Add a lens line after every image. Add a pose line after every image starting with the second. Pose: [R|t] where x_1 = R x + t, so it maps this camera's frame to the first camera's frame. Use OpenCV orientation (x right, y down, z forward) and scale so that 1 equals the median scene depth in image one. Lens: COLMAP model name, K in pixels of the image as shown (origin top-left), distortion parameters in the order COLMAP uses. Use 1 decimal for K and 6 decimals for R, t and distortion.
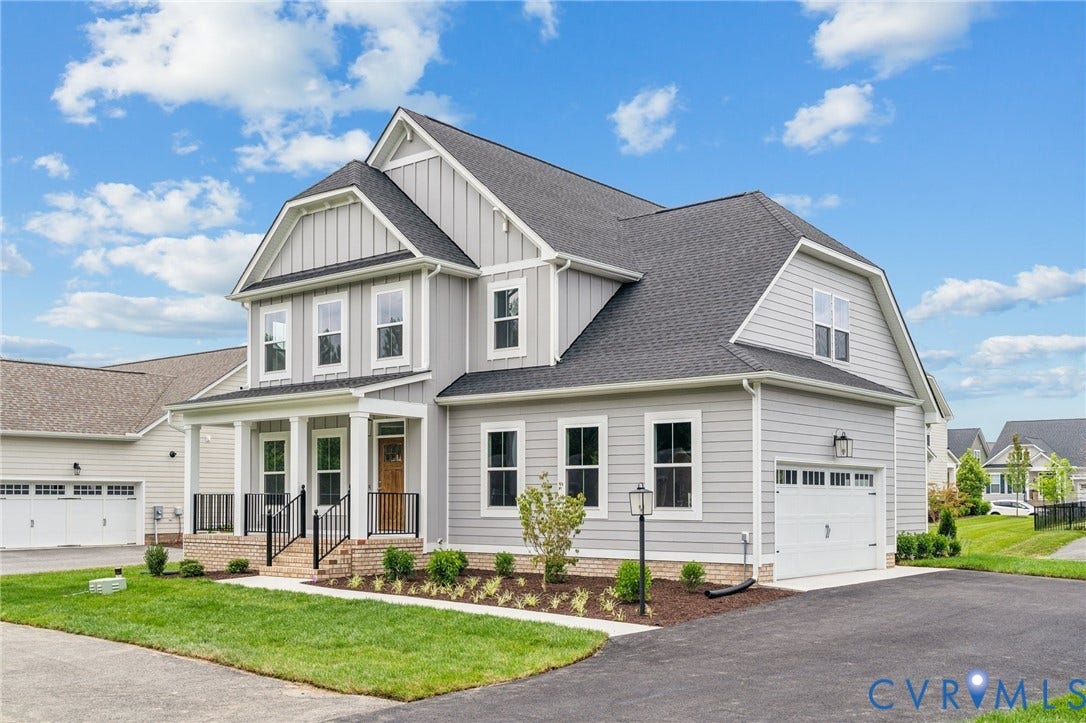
lens RADIAL K [[1087.7, 0, 543.0], [0, 1087.7, 361.5], [0, 0, 1]] dist [-0.008021, 0.021077]
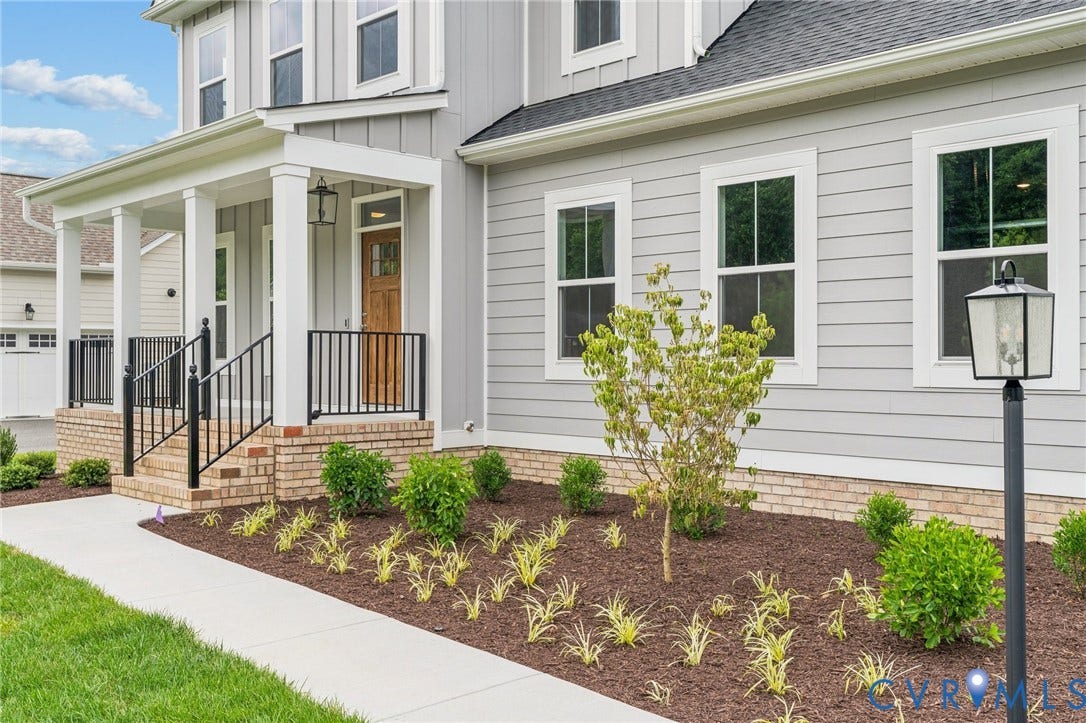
lens RADIAL K [[1084.3, 0, 547.5], [0, 1084.3, 314.4], [0, 0, 1]] dist [0.015862, 0.002778]
pose [[0.991129, -0.007075, -0.132713, 0.009665], [0.018352, 0.996302, 0.083941, 0.071229], [0.131628, -0.085632, 0.987594, 0.510050]]
